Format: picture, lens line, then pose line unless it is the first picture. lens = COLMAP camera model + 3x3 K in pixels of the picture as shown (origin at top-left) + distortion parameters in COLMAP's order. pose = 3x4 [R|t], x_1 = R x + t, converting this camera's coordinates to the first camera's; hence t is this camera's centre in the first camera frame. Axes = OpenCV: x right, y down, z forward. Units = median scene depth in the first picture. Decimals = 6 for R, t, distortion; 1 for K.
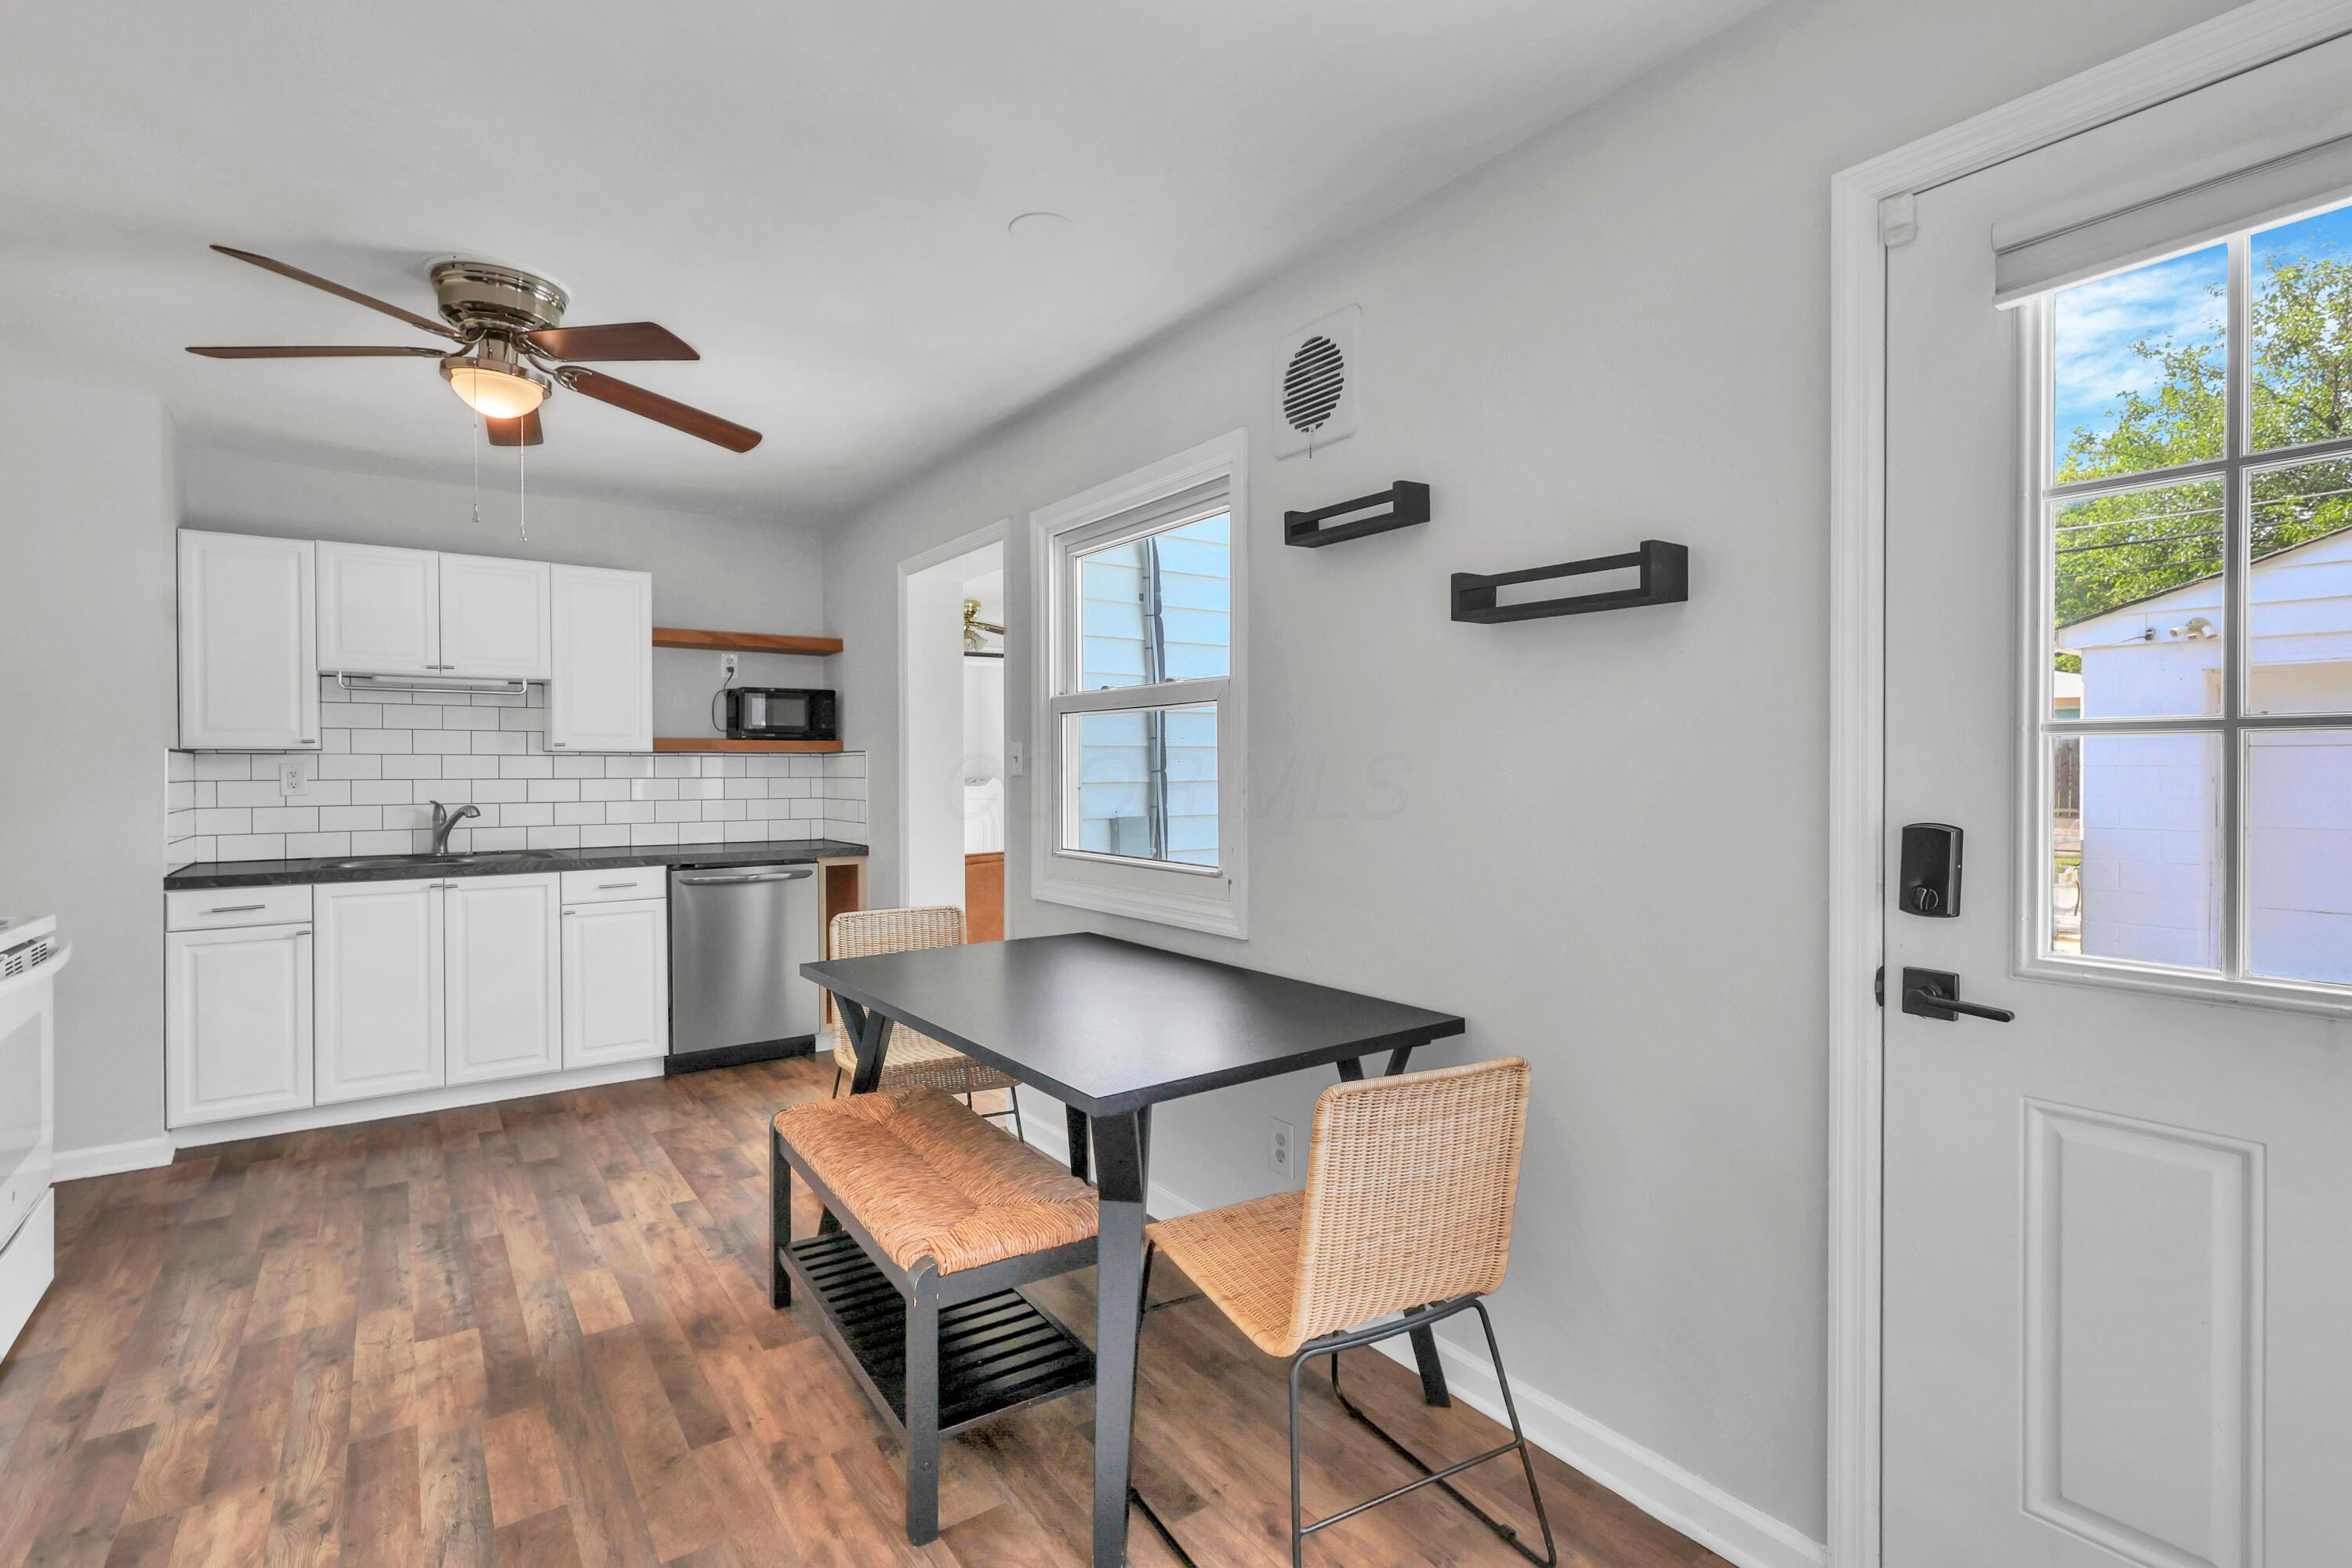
lens RADIAL K [[1105.9, 0, 1166.4], [0, 1105.9, 779.1], [0, 0, 1]] dist [0.011930, 0.001201]
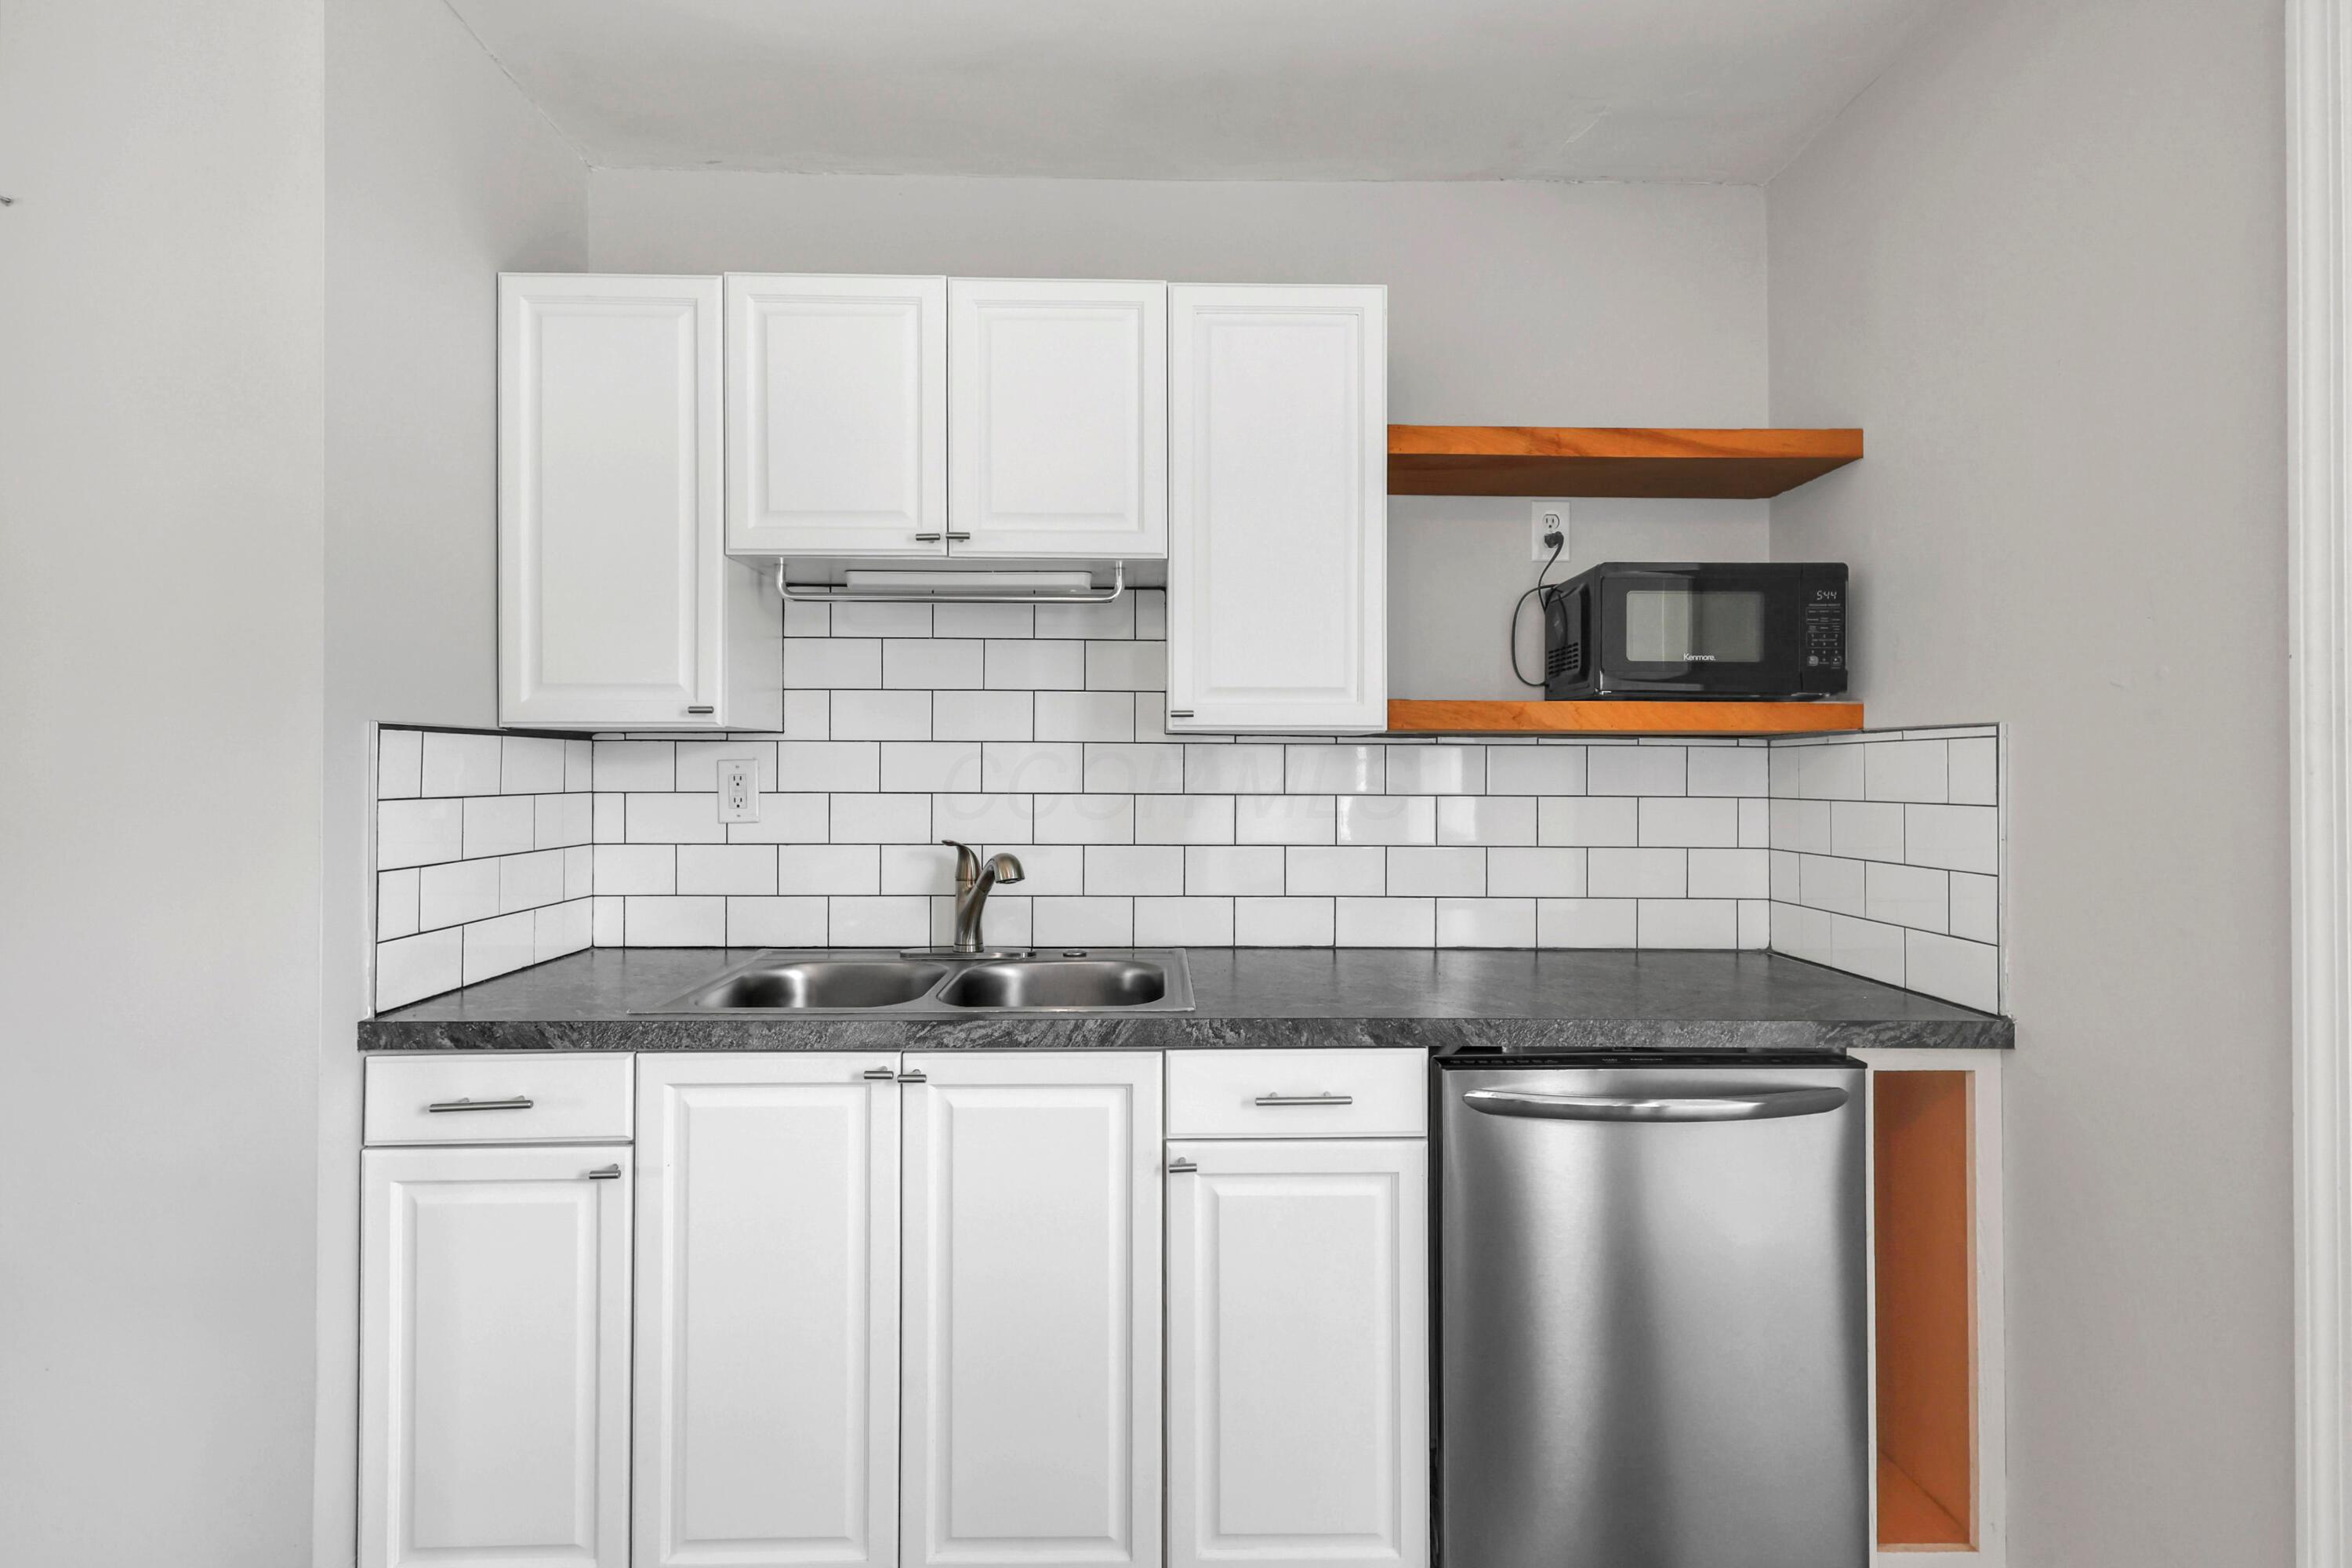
lens RADIAL K [[1105.9, 0, 1172.1], [0, 1105.9, 775.0], [0, 0, 1]] dist [0.011930, 0.001201]
pose [[0.829613, 0.007750, -0.558285, -0.321340], [-0.011358, 0.999931, -0.002997, -0.007109], [0.558223, 0.008827, 0.829644, 0.659303]]
